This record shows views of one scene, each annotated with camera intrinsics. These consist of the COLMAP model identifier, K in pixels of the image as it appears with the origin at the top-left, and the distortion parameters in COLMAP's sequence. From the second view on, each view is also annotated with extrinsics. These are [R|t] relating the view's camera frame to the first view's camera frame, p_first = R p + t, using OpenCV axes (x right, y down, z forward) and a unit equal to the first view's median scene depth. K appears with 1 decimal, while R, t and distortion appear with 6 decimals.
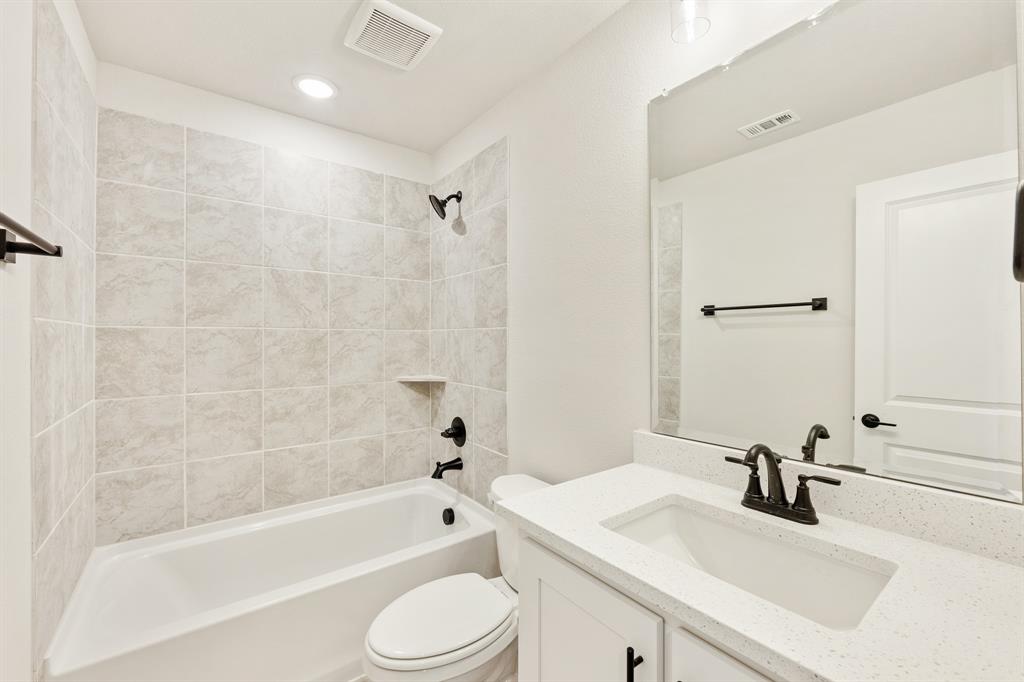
lens RADIAL K [[423.0, 0, 510.6], [0, 423.0, 337.0], [0, 0, 1]] dist [0.002612, 0.000501]
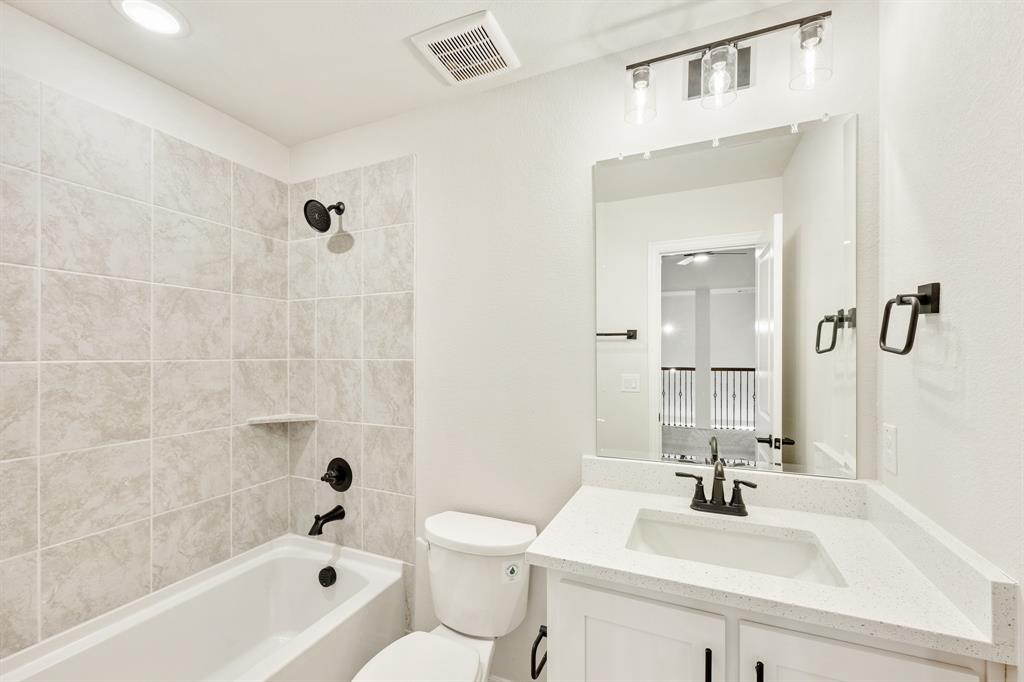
lens RADIAL K [[423.0, 0, 510.6], [0, 423.0, 337.0], [0, 0, 1]] dist [0.002612, 0.000501]
pose [[0.874439, 0.013253, 0.484954, -0.248518], [-0.000541, 0.999653, -0.026344, -0.040450], [-0.485135, 0.022774, 0.874143, 0.058100]]
